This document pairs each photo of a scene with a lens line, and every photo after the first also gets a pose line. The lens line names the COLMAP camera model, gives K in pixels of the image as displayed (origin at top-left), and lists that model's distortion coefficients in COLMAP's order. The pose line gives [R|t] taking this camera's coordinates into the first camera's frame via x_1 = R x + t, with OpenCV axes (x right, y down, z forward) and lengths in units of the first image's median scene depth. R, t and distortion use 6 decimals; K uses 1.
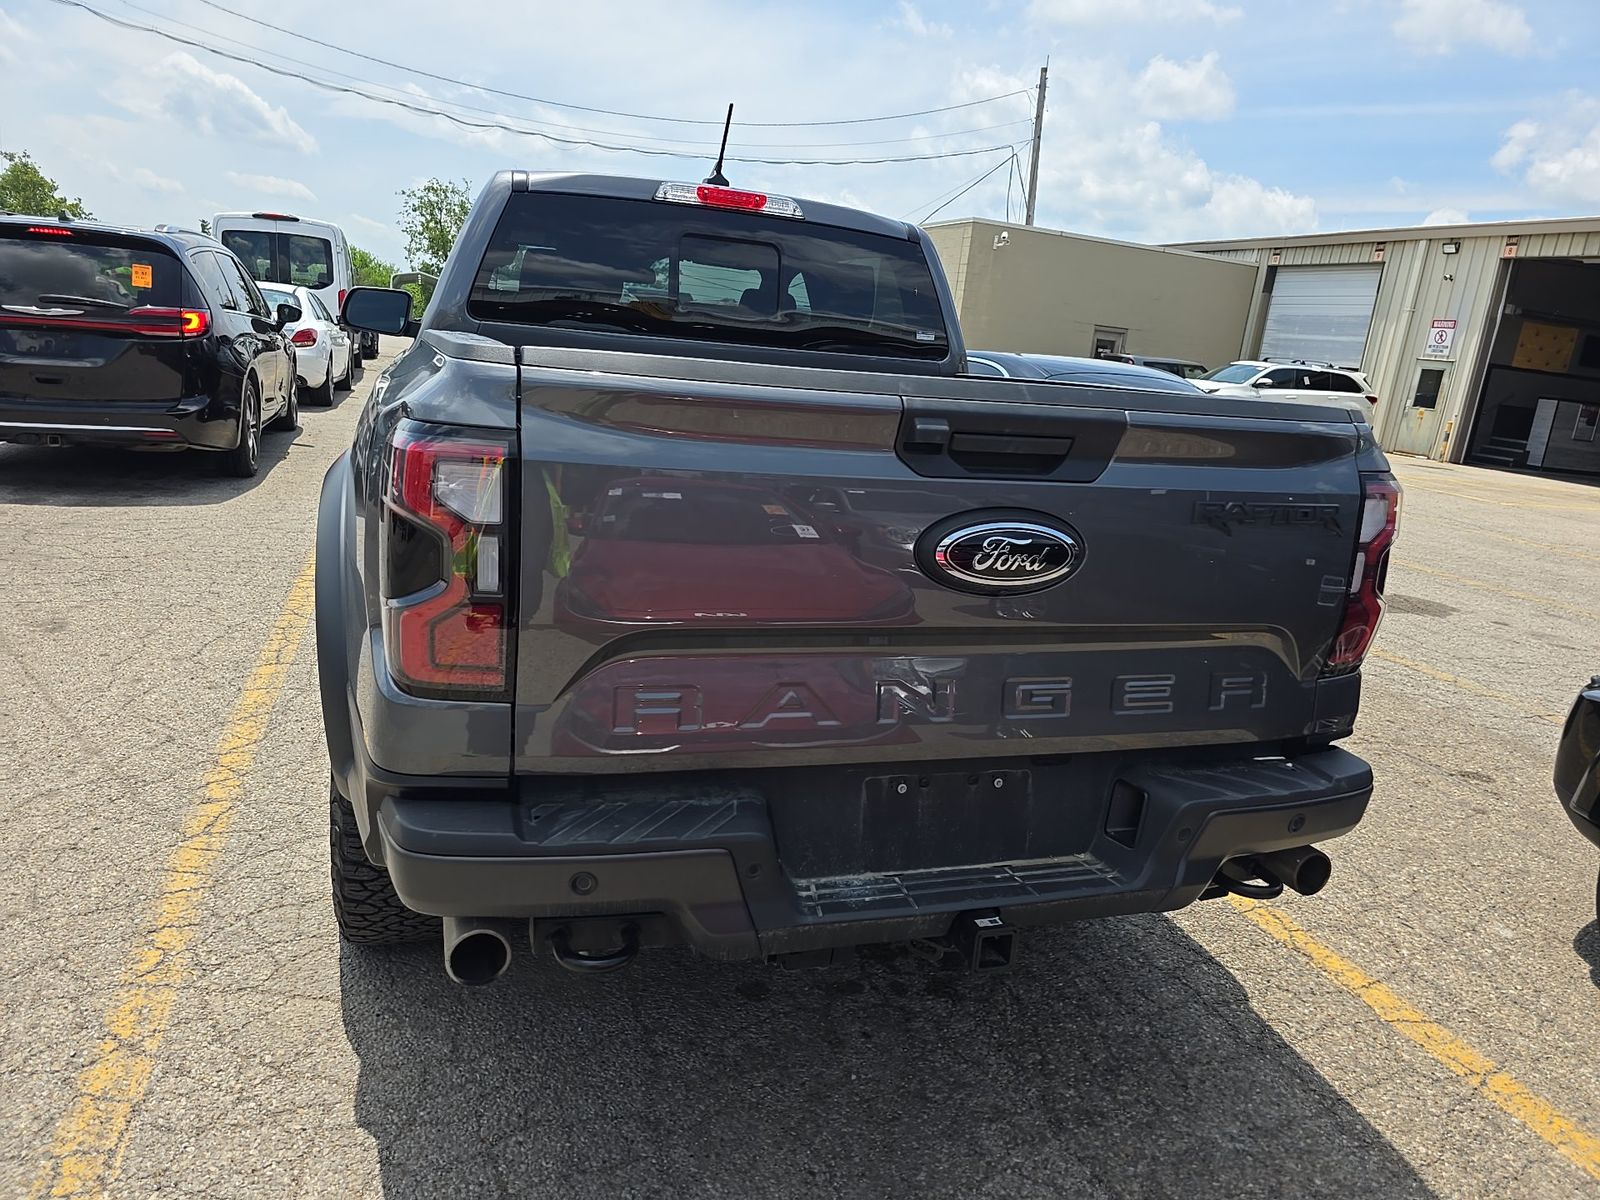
lens RADIAL K [[1091.8, 0, 798.7], [0, 1091.8, 591.2], [0, 0, 1]] dist [0.045163, -0.046247]
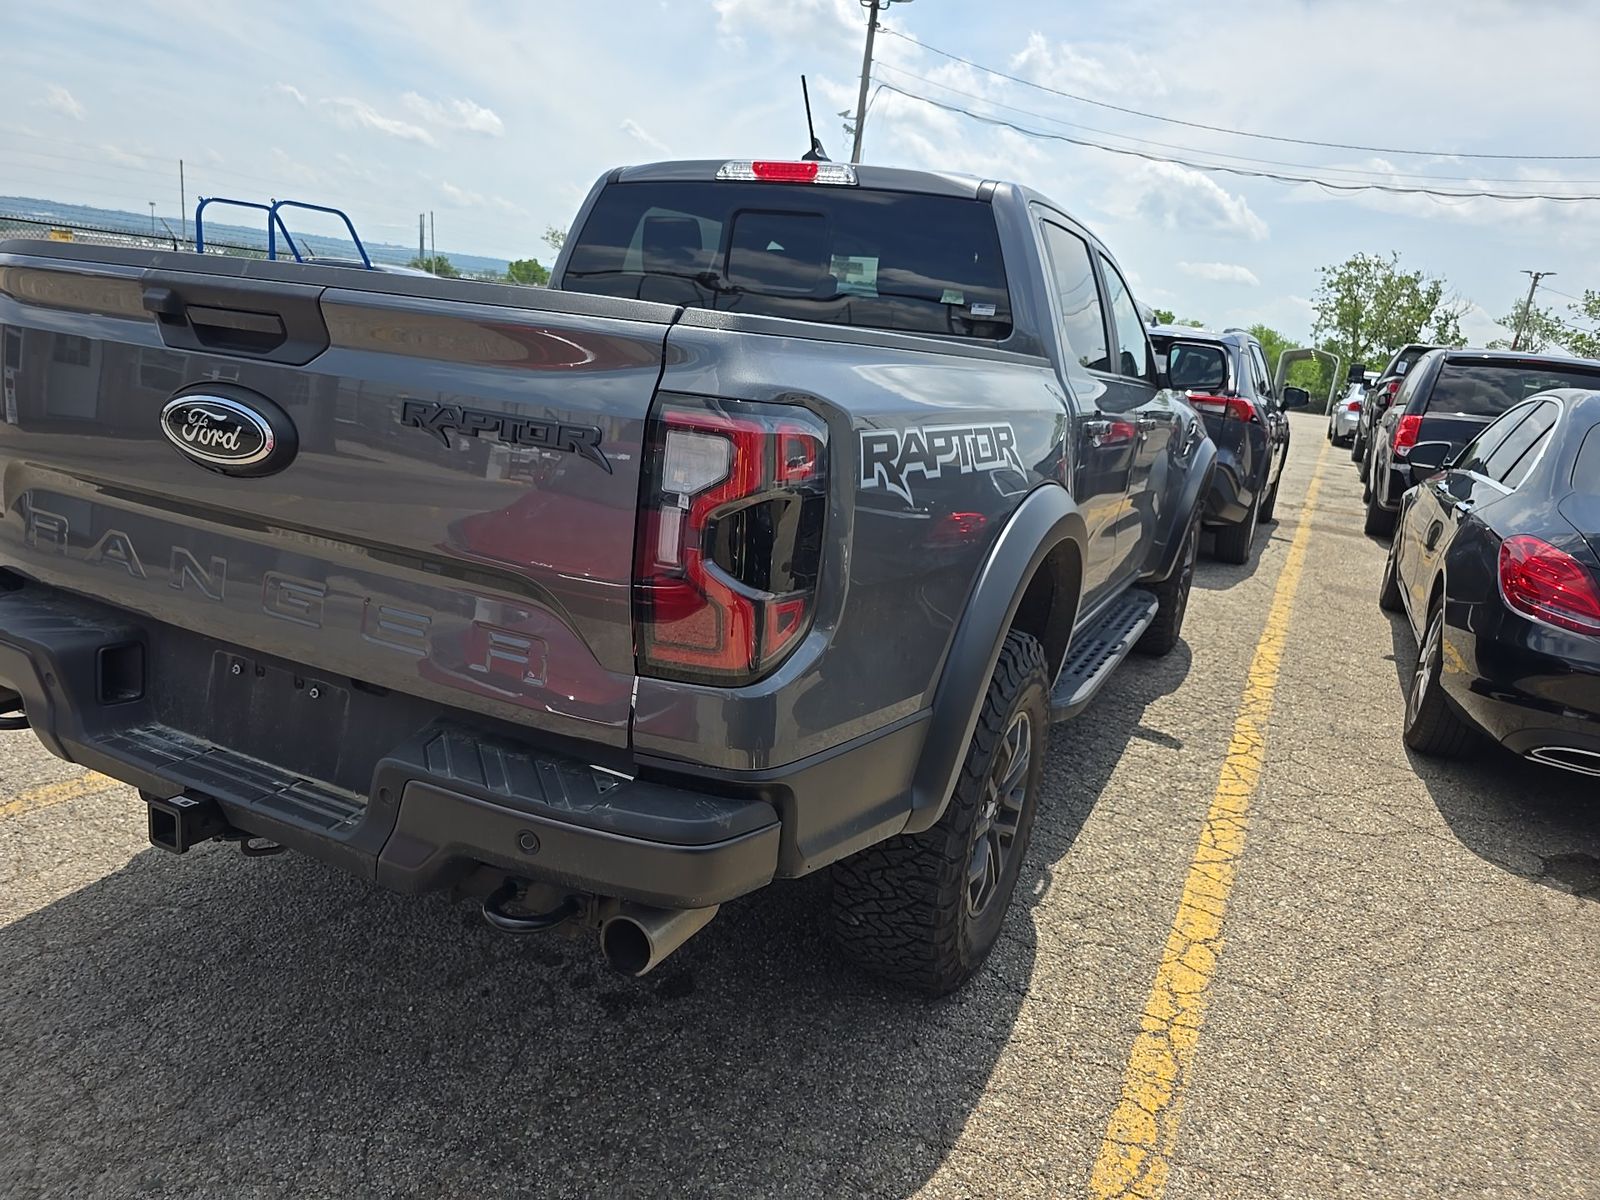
lens RADIAL K [[1091.8, 0, 789.1], [0, 1091.8, 594.6], [0, 0, 1]] dist [0.045163, -0.046247]
pose [[0.712068, 0.153958, -0.685023, 0.186239], [-0.198416, 0.980018, 0.014008, -0.000681], [0.673491, 0.125945, 0.728387, 0.094728]]
